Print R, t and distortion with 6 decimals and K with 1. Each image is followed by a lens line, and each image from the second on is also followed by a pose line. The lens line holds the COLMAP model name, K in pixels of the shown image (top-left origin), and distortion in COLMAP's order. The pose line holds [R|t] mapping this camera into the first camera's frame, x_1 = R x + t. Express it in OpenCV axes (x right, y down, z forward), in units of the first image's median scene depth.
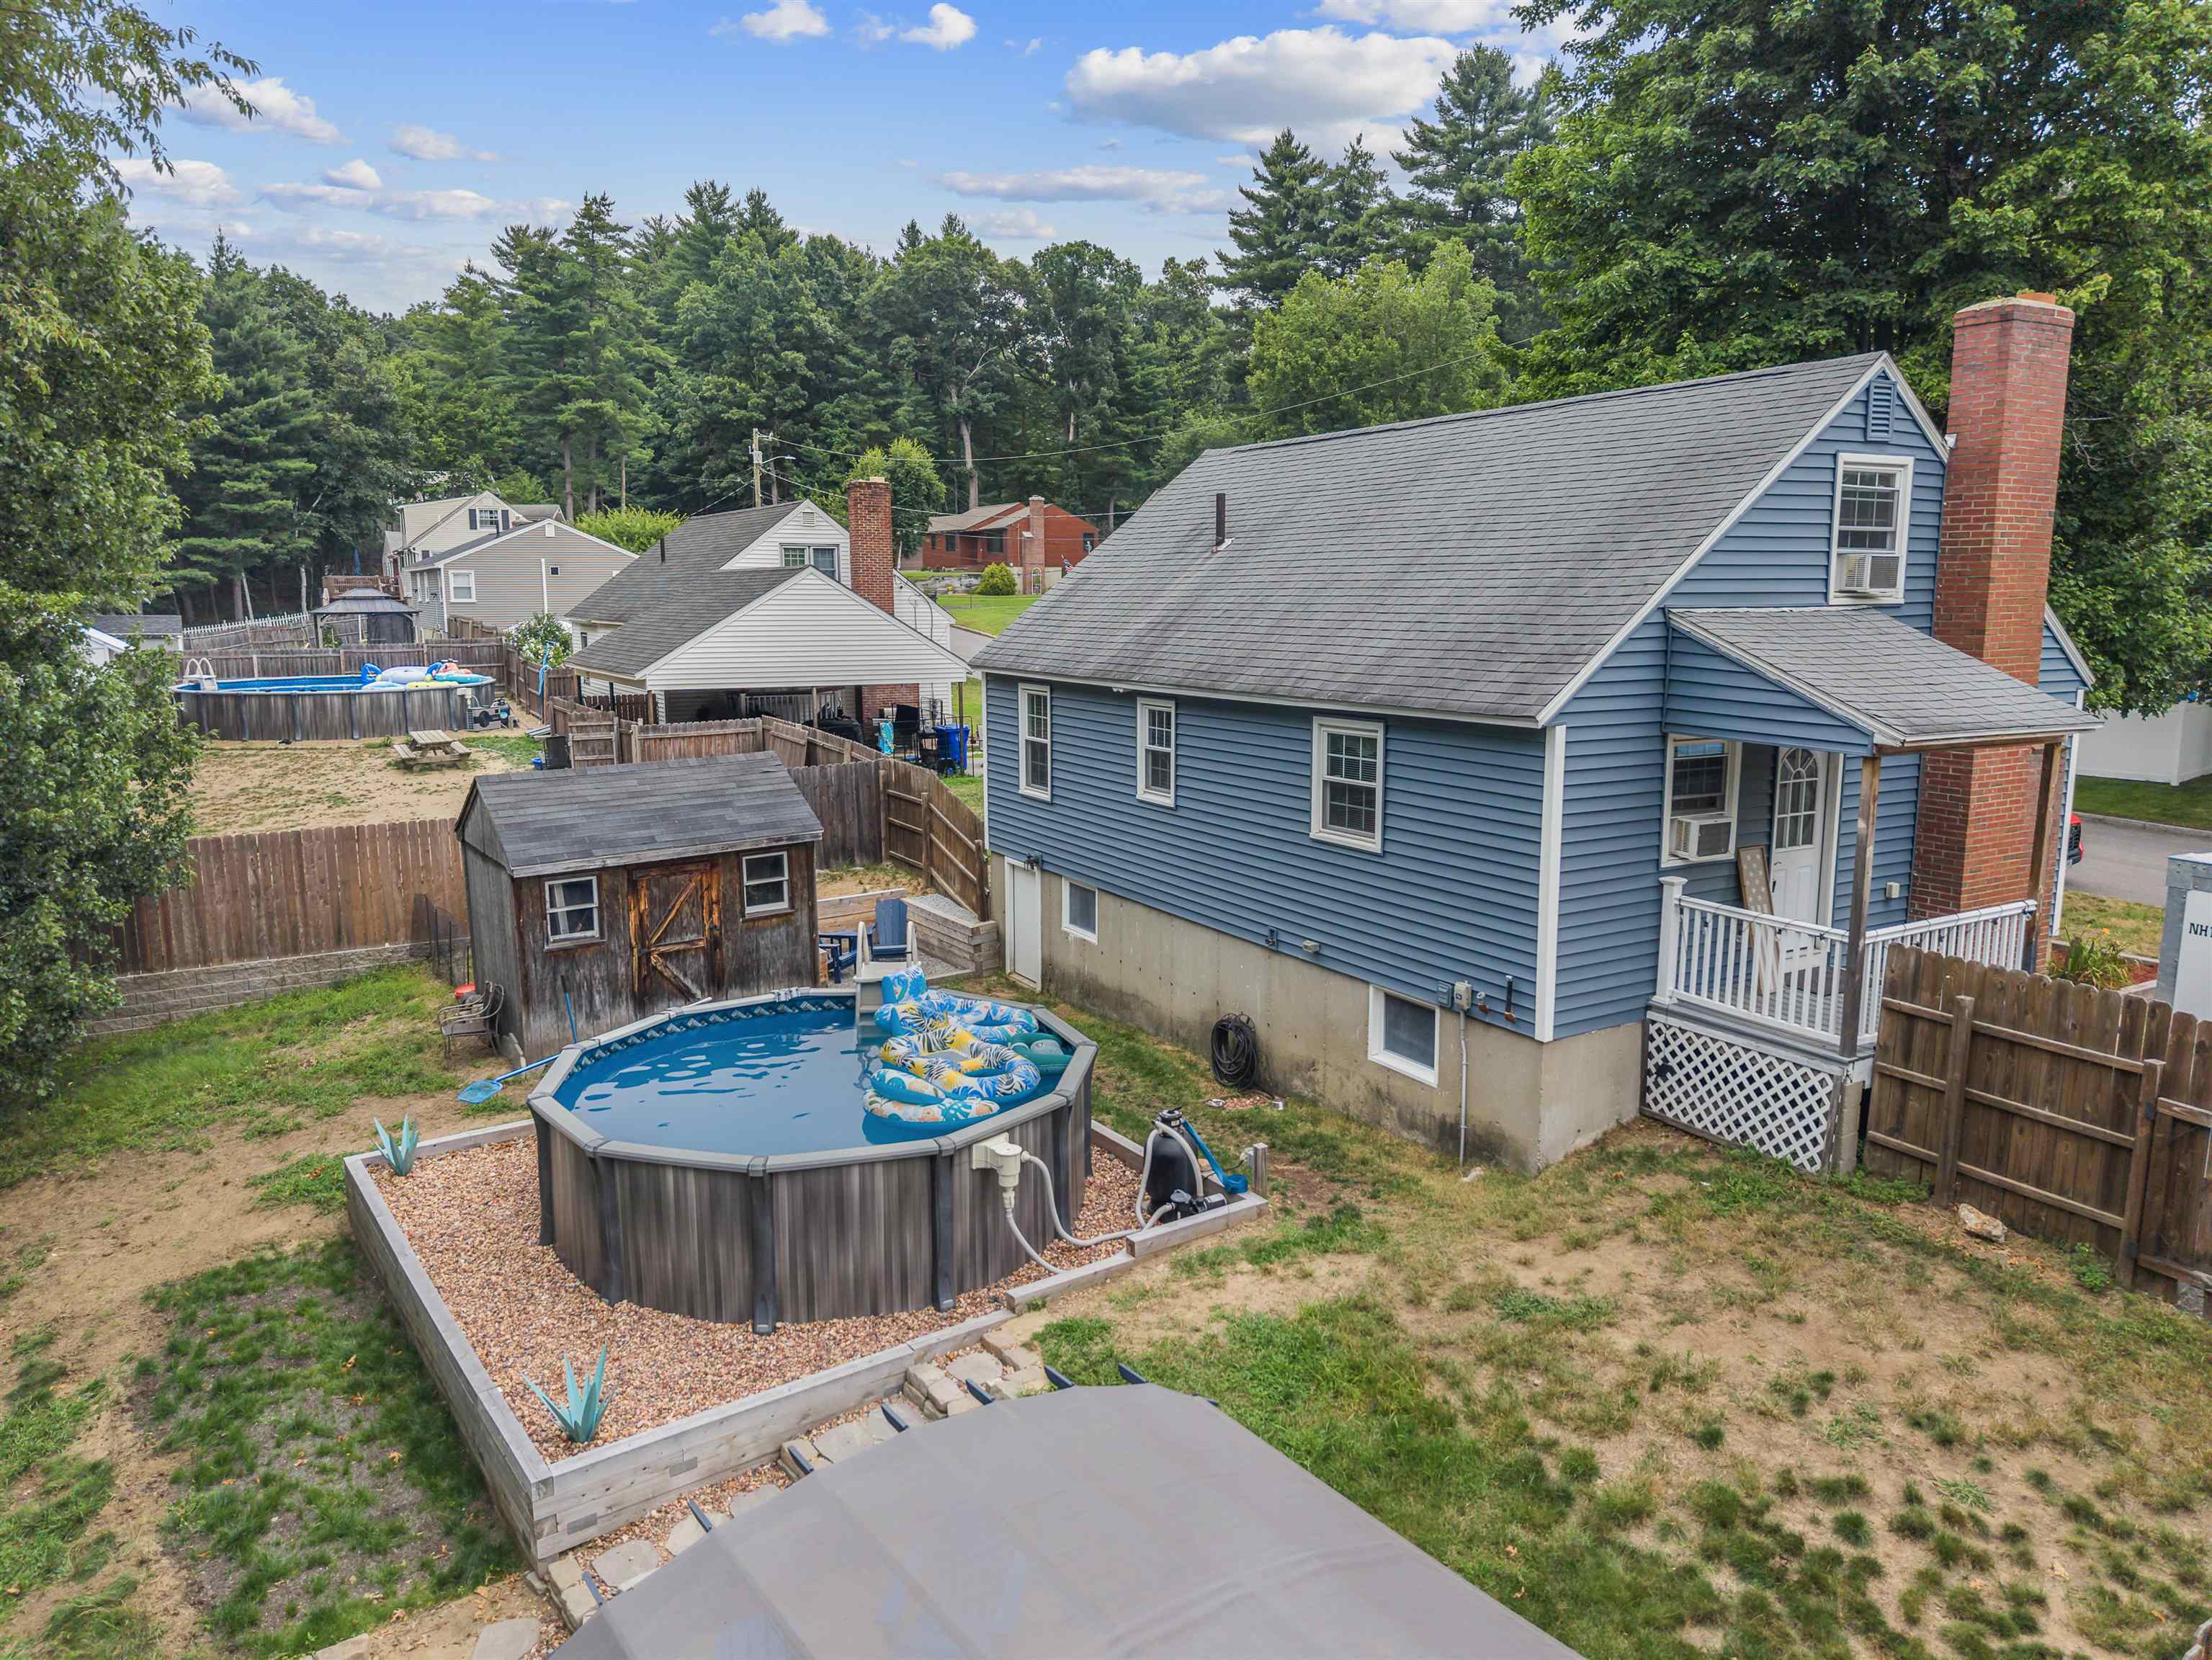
lens RADIAL K [[1487.4, 0, 1103.1], [0, 1487.4, 837.1], [0, 0, 1]] dist [0.025944, -0.014796]
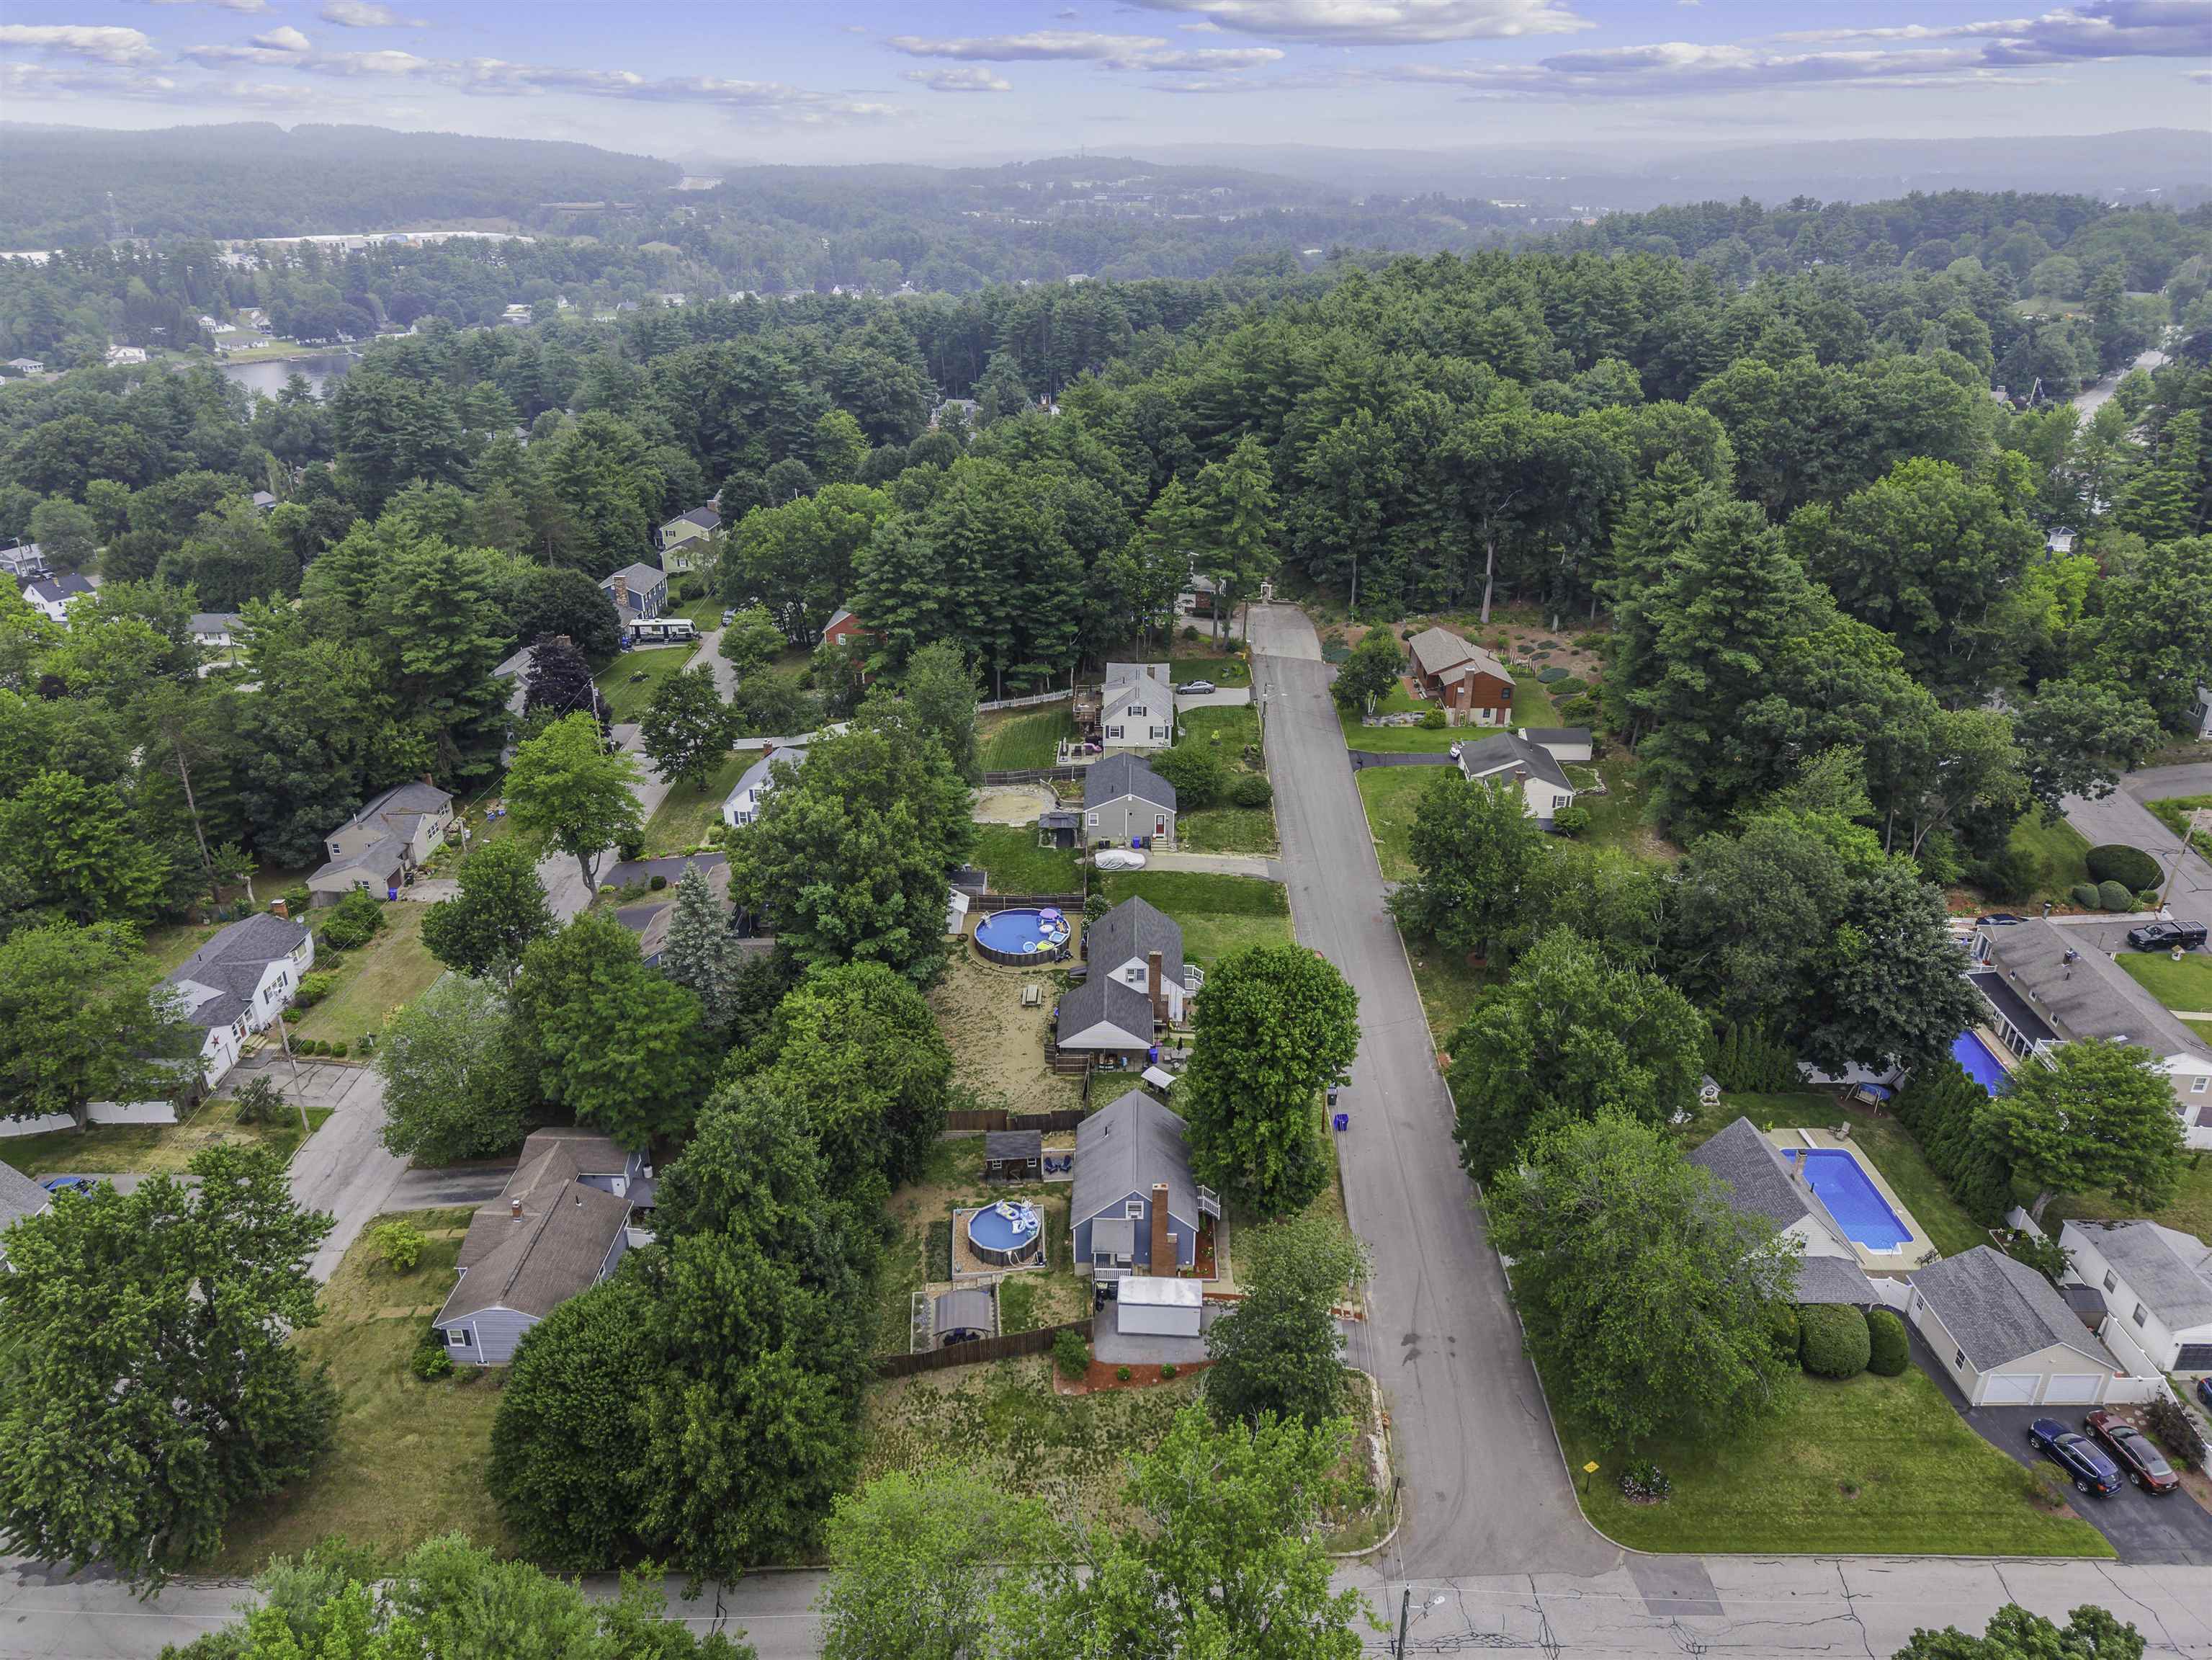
lens RADIAL K [[1487.4, 0, 1100.7], [0, 1487.4, 831.3], [0, 0, 1]] dist [0.025944, -0.014796]
pose [[0.853660, 0.222436, -0.470943, 4.039266], [-0.091610, 0.954244, 0.284650, -4.781060], [0.512711, -0.199851, 0.834977, -5.599452]]
